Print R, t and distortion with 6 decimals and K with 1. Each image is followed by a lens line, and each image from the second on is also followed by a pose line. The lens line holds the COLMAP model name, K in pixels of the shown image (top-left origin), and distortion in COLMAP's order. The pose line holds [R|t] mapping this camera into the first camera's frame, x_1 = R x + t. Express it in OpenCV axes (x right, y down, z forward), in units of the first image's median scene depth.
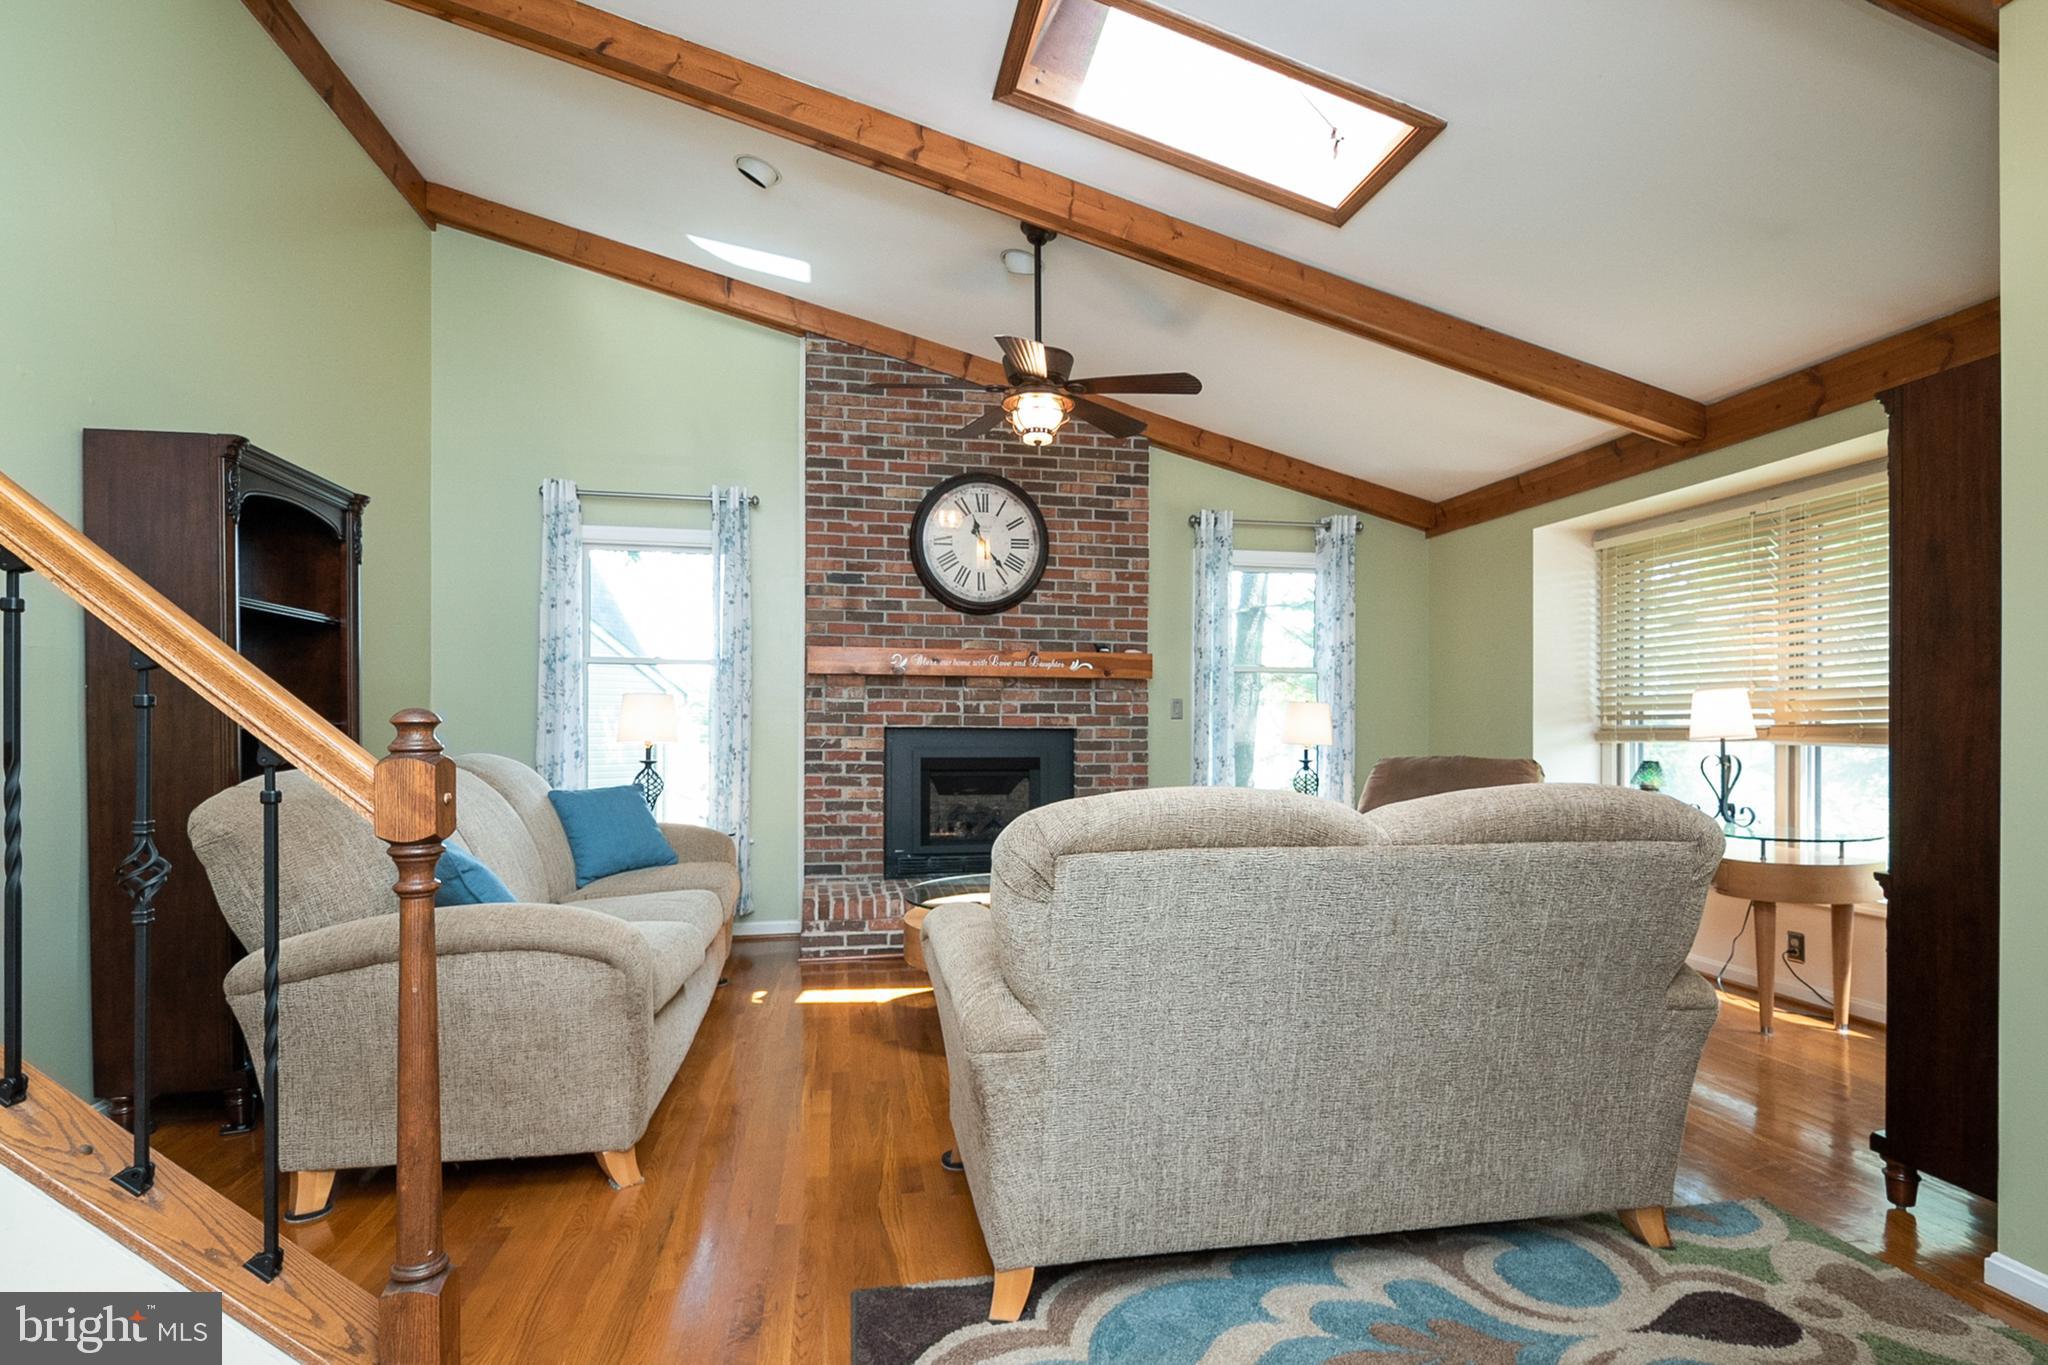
lens RADIAL K [[1015.6, 0, 1032.7], [0, 1015.6, 727.4], [0, 0, 1]] dist [0.030450, -0.020325]
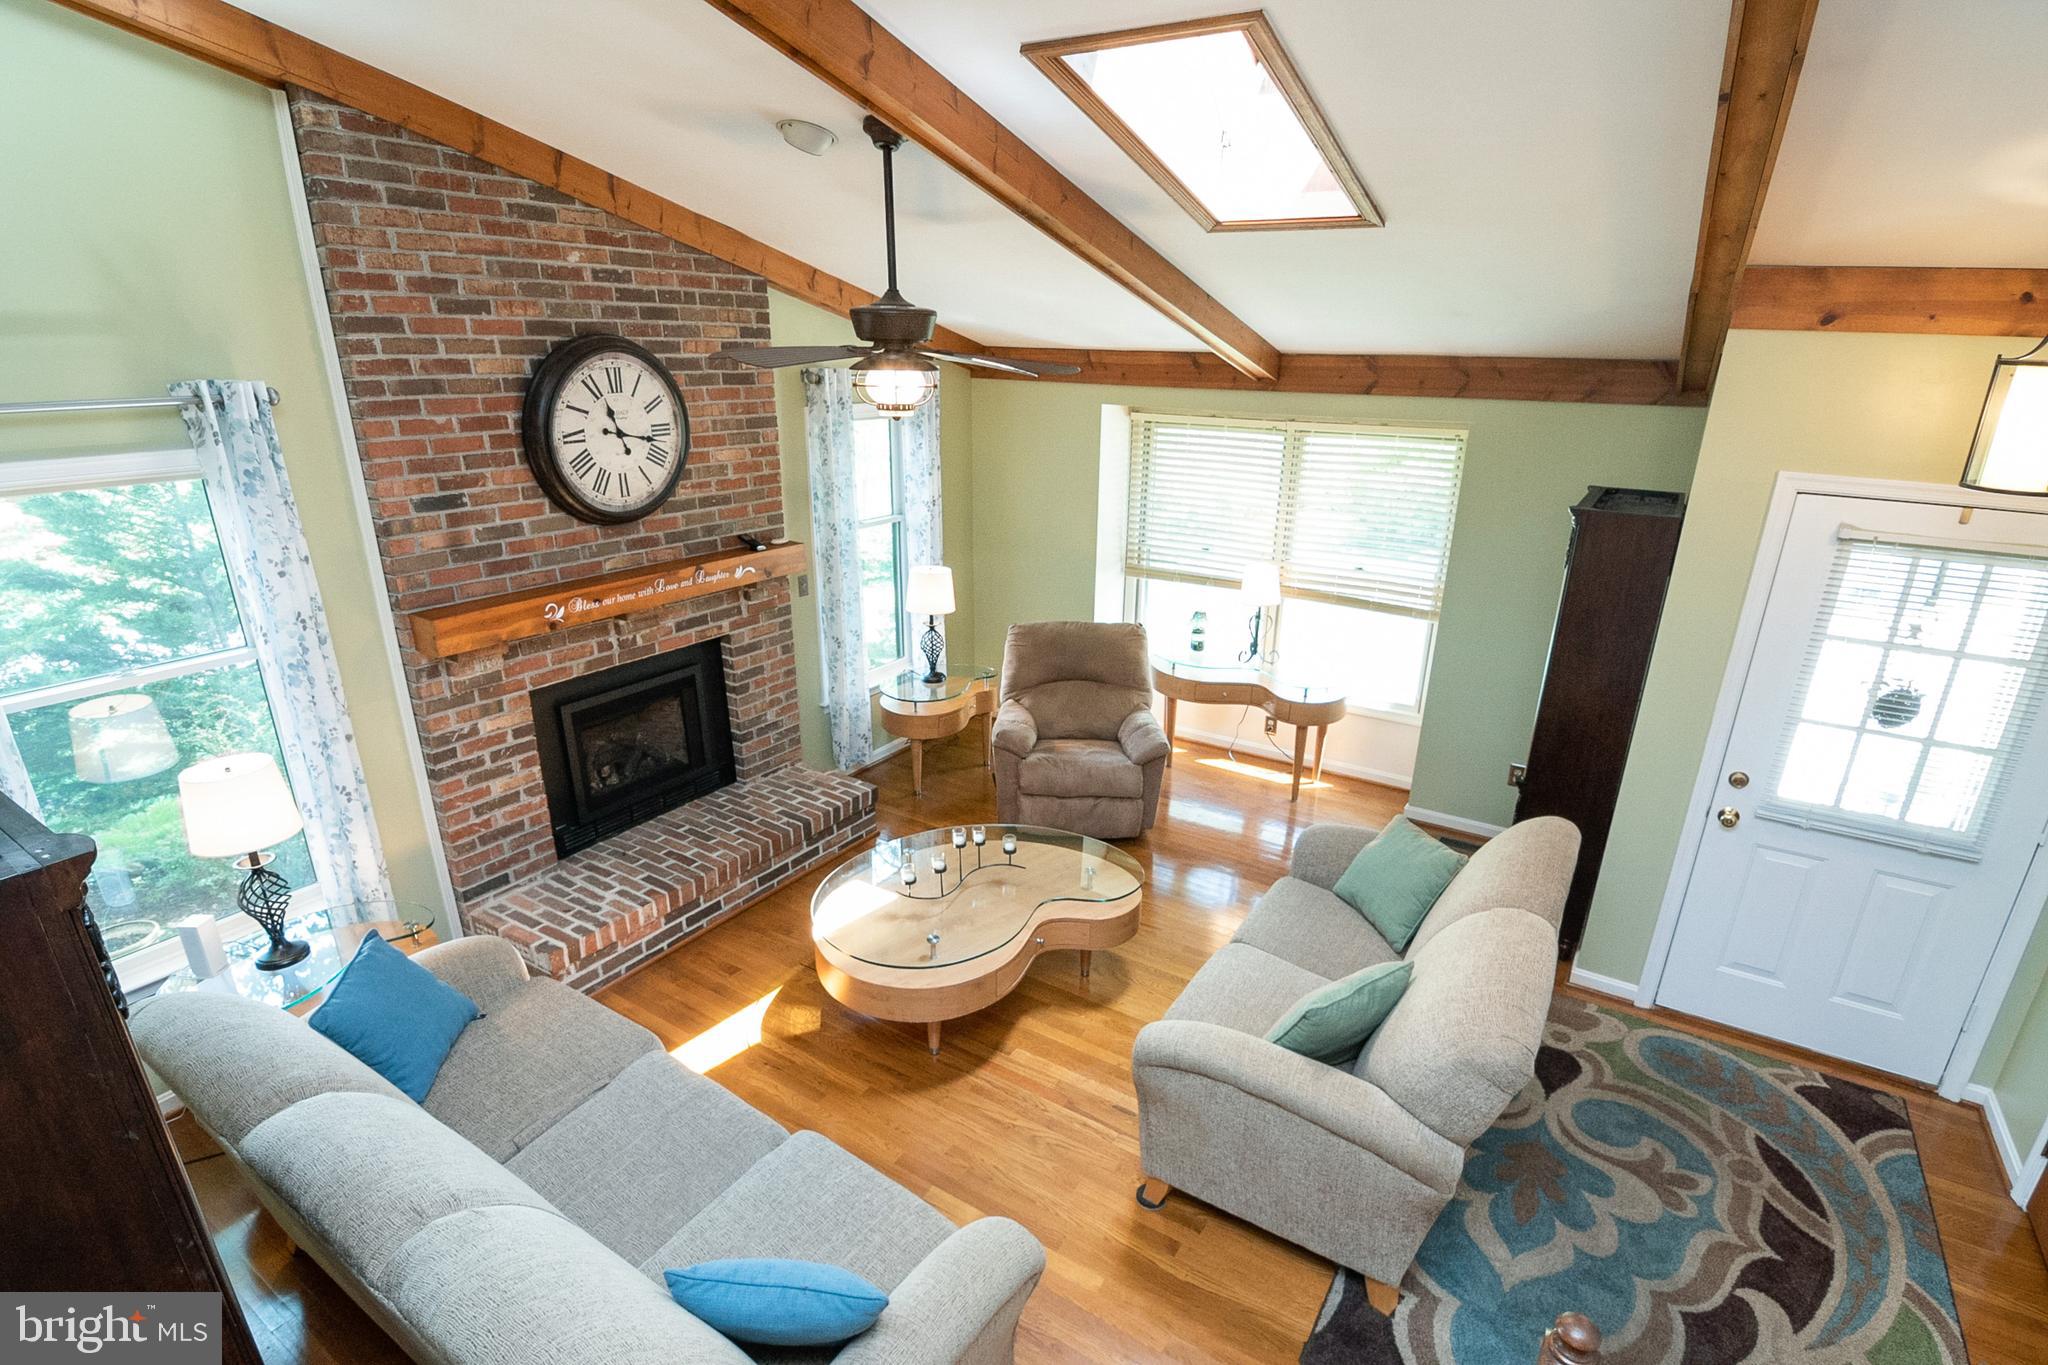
lens RADIAL K [[1000.9, 0, 1033.1], [0, 1000.9, 718.8], [0, 0, 1]] dist [0.001177, -0.007127]
pose [[0.685496, -0.252762, 0.682794, -0.405199], [-0.008532, 0.934952, 0.354673, -0.251669], [-0.728027, -0.248952, 0.638749, 0.241014]]
